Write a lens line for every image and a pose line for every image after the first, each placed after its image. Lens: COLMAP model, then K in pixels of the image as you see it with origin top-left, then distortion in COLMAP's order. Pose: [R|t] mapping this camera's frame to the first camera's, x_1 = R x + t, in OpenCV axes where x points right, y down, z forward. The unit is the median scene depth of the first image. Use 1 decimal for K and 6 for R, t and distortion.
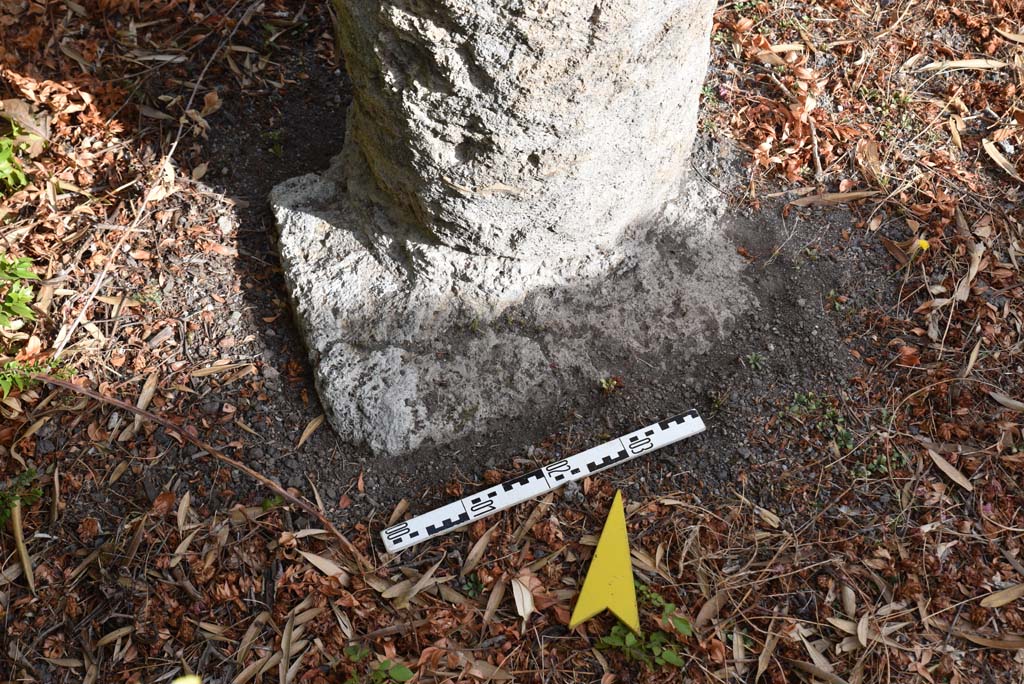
lens RADIAL K [[1279.2, 0, 512.0], [0, 1279.2, 342.0], [0, 0, 1]] dist [-0.001305, 0.174856]
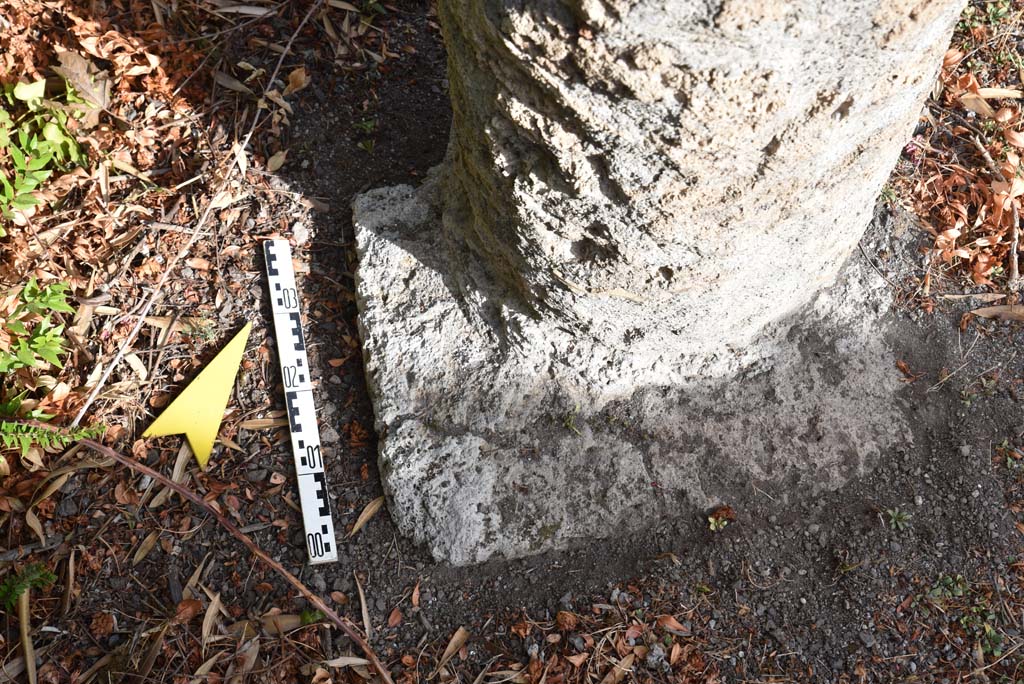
lens RADIAL K [[1279.2, 0, 512.0], [0, 1279.2, 342.0], [0, 0, 1]] dist [-0.001305, 0.174856]
pose [[0.989237, 0.132399, -0.062287, -0.020994], [-0.119518, 0.976743, 0.178011, -0.209436], [0.084407, -0.168651, 0.982055, 0.171333]]
